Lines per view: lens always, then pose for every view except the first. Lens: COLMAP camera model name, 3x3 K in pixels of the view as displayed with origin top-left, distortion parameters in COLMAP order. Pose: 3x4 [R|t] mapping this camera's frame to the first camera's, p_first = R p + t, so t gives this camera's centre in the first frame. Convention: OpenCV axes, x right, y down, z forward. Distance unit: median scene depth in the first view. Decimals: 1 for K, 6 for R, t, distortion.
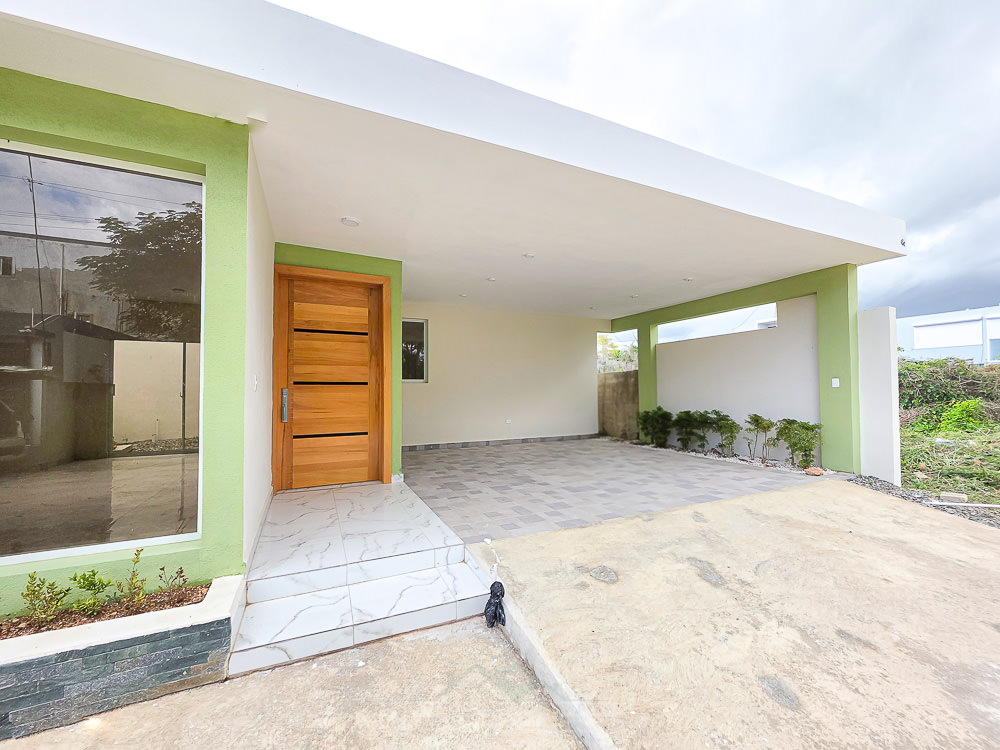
lens RADIAL K [[402.5, 0, 499.0], [0, 402.5, 380.0], [0, 0, 1]] dist [-0.000143, 0.000845]
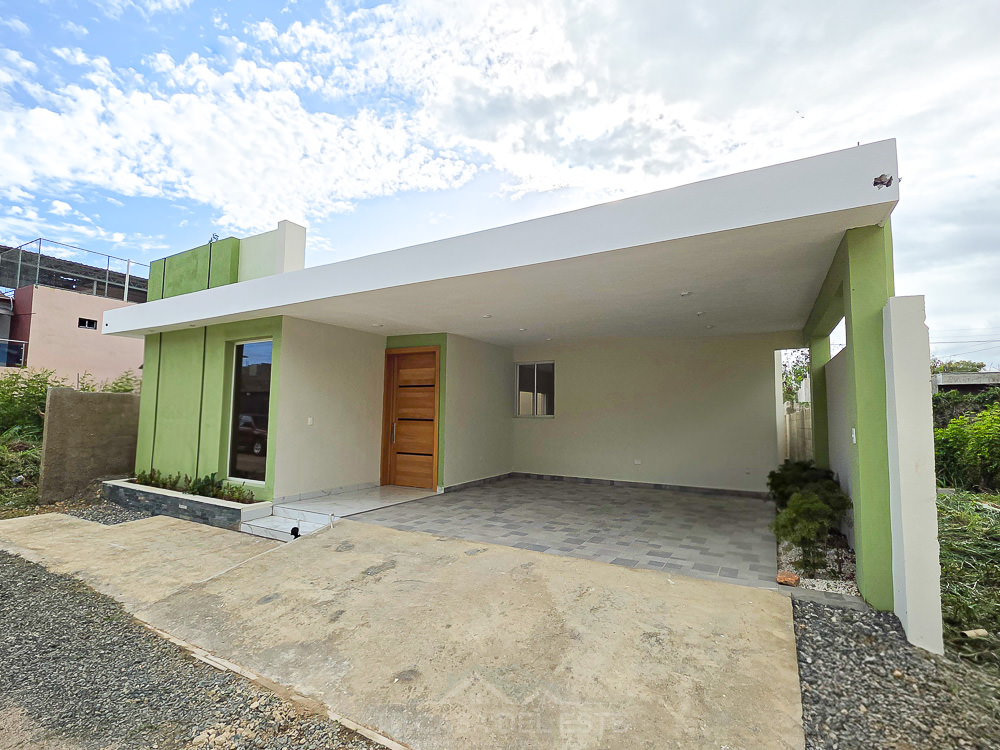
lens RADIAL K [[462.8, 0, 499.0], [0, 462.8, 405.5], [0, 0, 1]] dist [0.001136, -0.000072]
pose [[0.584595, -0.003944, -0.811316, 1.451899], [0.003300, 0.999991, -0.002483, -0.049993], [0.811319, -0.001226, 0.584603, 0.293897]]
